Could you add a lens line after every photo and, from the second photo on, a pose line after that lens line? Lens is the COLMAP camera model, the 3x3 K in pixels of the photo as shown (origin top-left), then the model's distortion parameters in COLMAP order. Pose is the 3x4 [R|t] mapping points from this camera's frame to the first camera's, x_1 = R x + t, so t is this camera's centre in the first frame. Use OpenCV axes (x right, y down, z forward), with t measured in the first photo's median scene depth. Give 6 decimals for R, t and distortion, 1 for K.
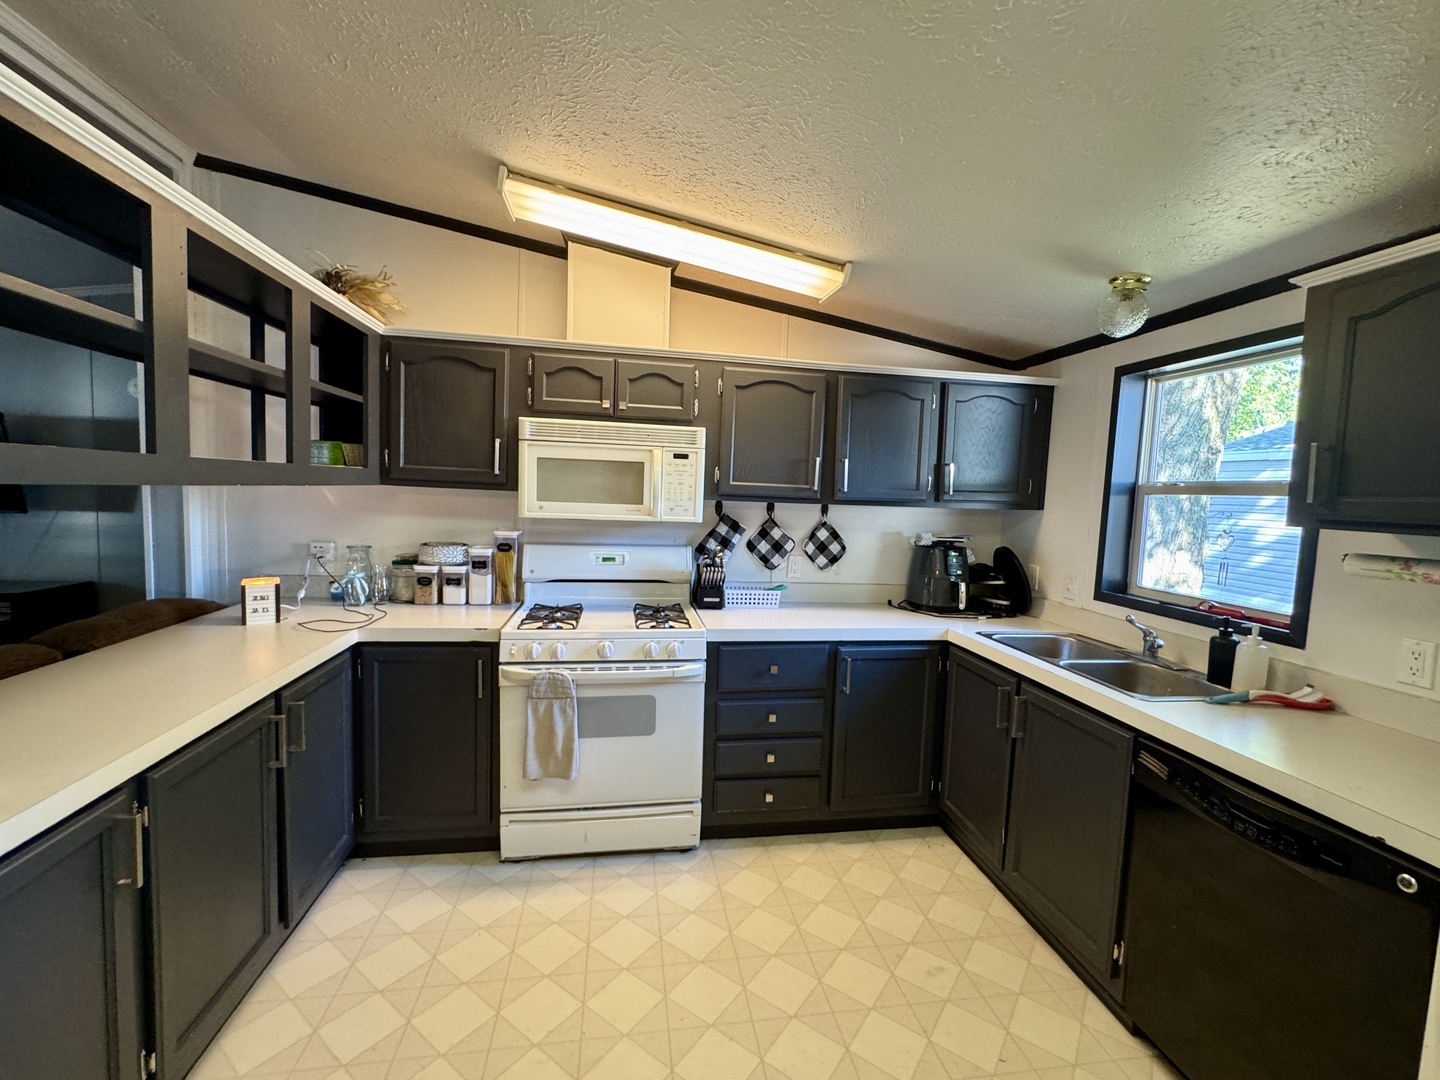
lens RADIAL K [[613.6, 0, 721.0], [0, 613.6, 538.5], [0, 0, 1]] dist [-0.002221, -0.000087]
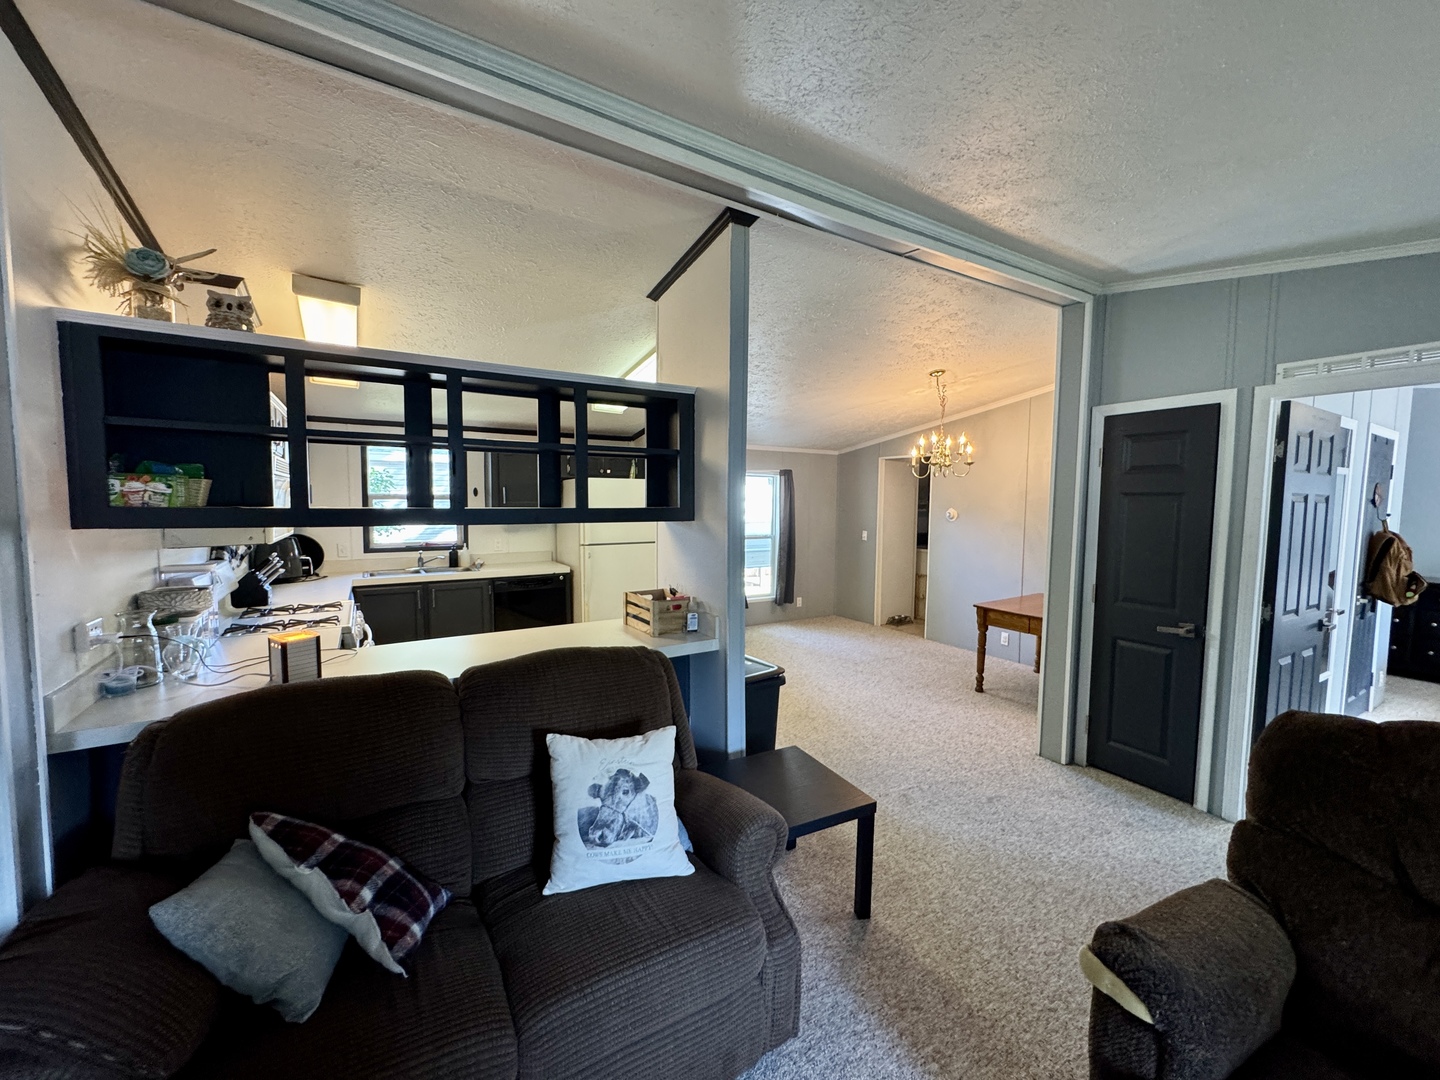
lens RADIAL K [[573.8, 0, 720.4], [0, 573.8, 538.9], [0, 0, 1]] dist [-0.002103, -0.000245]
pose [[-0.378520, -0.105667, 0.919542, -1.569551], [0.048448, 0.989838, 0.133688, -0.140947], [-0.924324, 0.095154, -0.369554, 0.631116]]
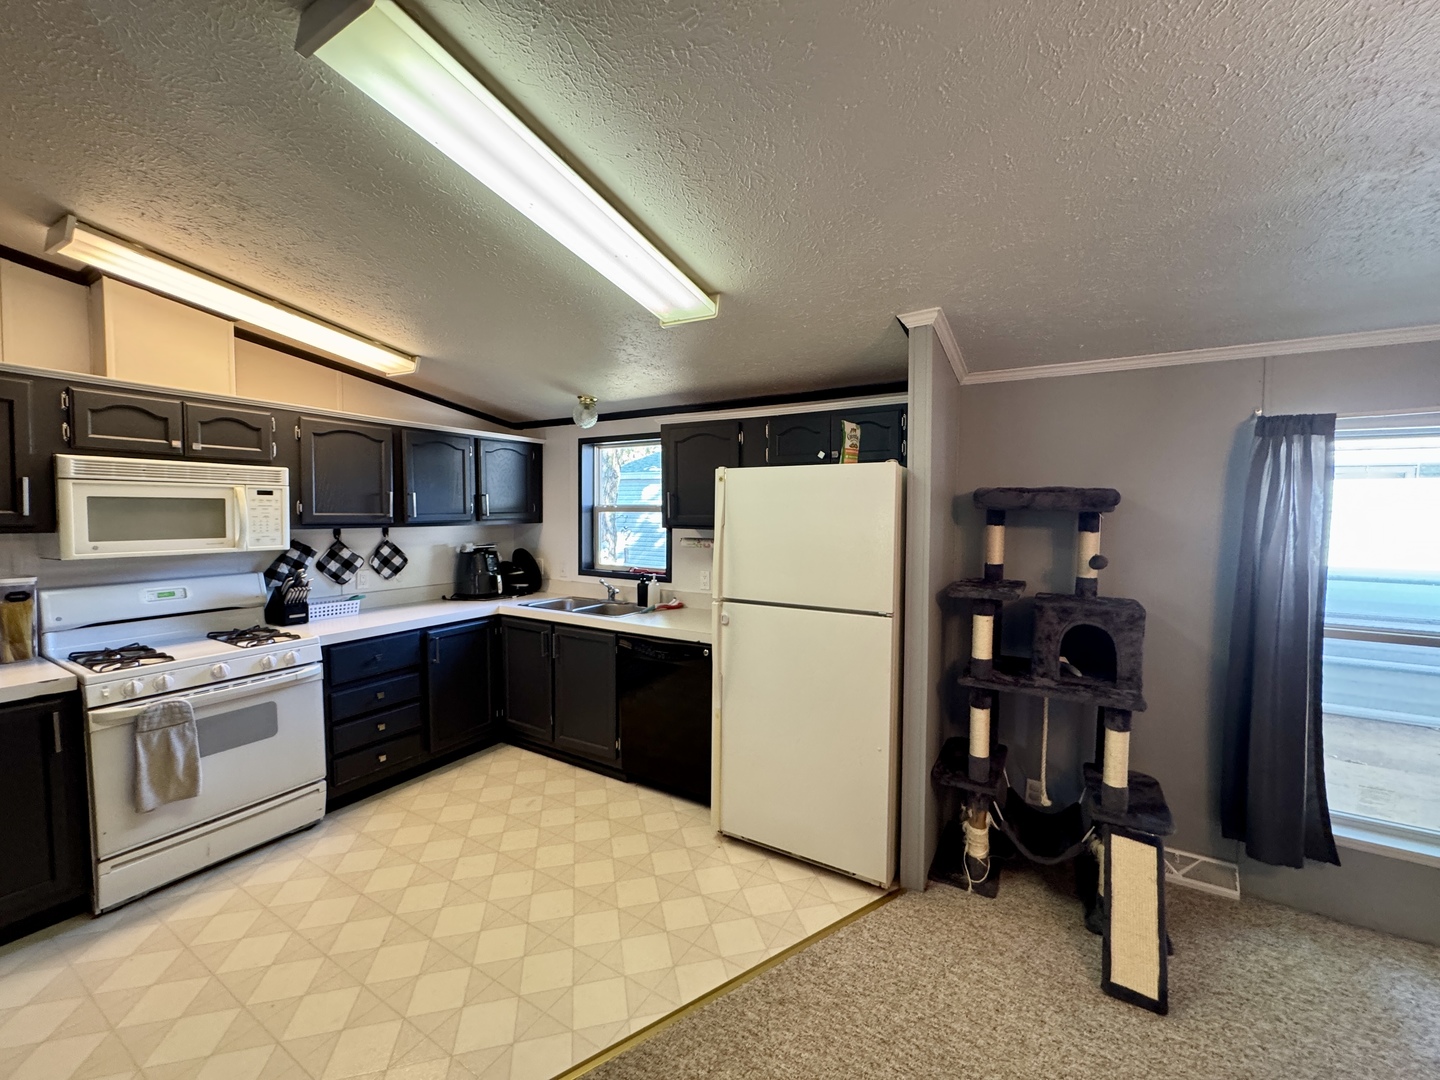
lens RADIAL K [[573.8, 0, 720.4], [0, 573.8, 538.9], [0, 0, 1]] dist [-0.002103, -0.000245]
pose [[0.644261, -0.071822, 0.761426, -0.343110], [0.077757, 0.996573, 0.028210, -0.013782], [-0.760843, 0.041032, 0.647638, -0.331402]]
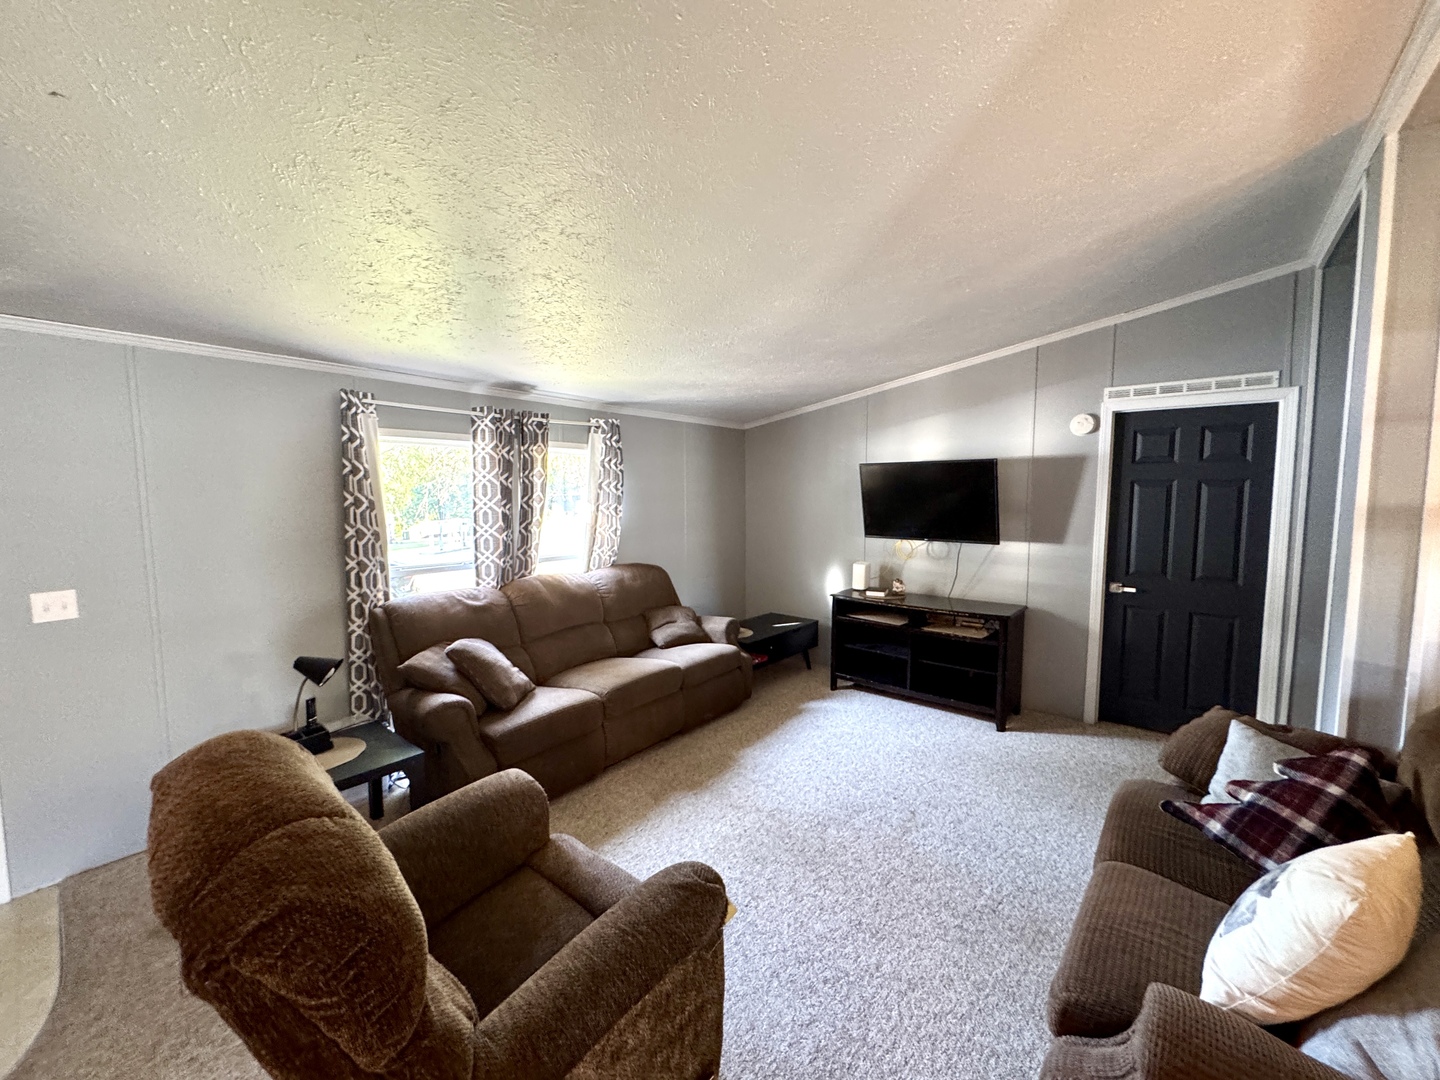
lens RADIAL K [[573.8, 0, 720.4], [0, 573.8, 538.9], [0, 0, 1]] dist [-0.002103, -0.000245]
pose [[0.650535, 0.024541, -0.759079, -0.911133], [-0.036110, 0.999347, 0.001362, -0.047863], [0.758617, 0.026525, 0.650997, -0.136875]]
